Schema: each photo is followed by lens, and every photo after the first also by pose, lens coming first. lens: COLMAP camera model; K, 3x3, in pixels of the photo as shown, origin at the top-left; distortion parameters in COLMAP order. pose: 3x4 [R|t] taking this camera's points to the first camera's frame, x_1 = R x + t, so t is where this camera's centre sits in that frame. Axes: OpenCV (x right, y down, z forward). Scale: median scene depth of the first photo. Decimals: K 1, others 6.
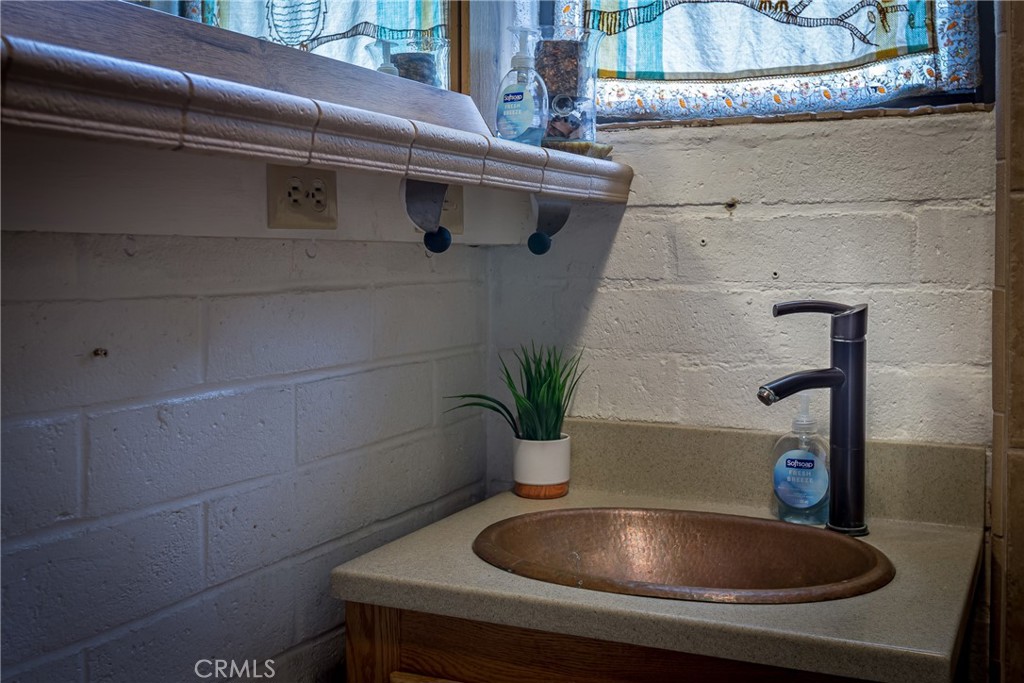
lens RADIAL K [[1167.9, 0, 516.2], [0, 1167.9, 294.6], [0, 0, 1]] dist [0.030038, 0.026290]
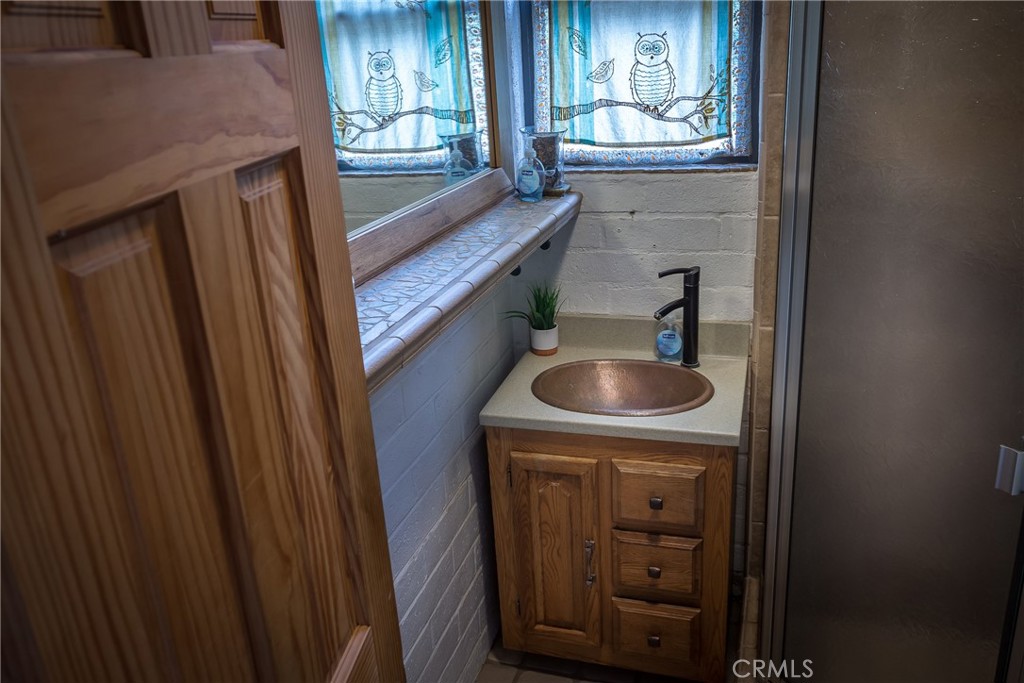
lens RADIAL K [[803.9, 0, 512.0], [0, 803.9, 341.5], [0, 0, 1]] dist [0.068645, 0.000711]
pose [[0.990250, -0.099440, 0.097556, -0.192965], [0.067063, 0.954120, 0.291819, -0.298421], [-0.122099, -0.282432, 0.951485, -0.399926]]
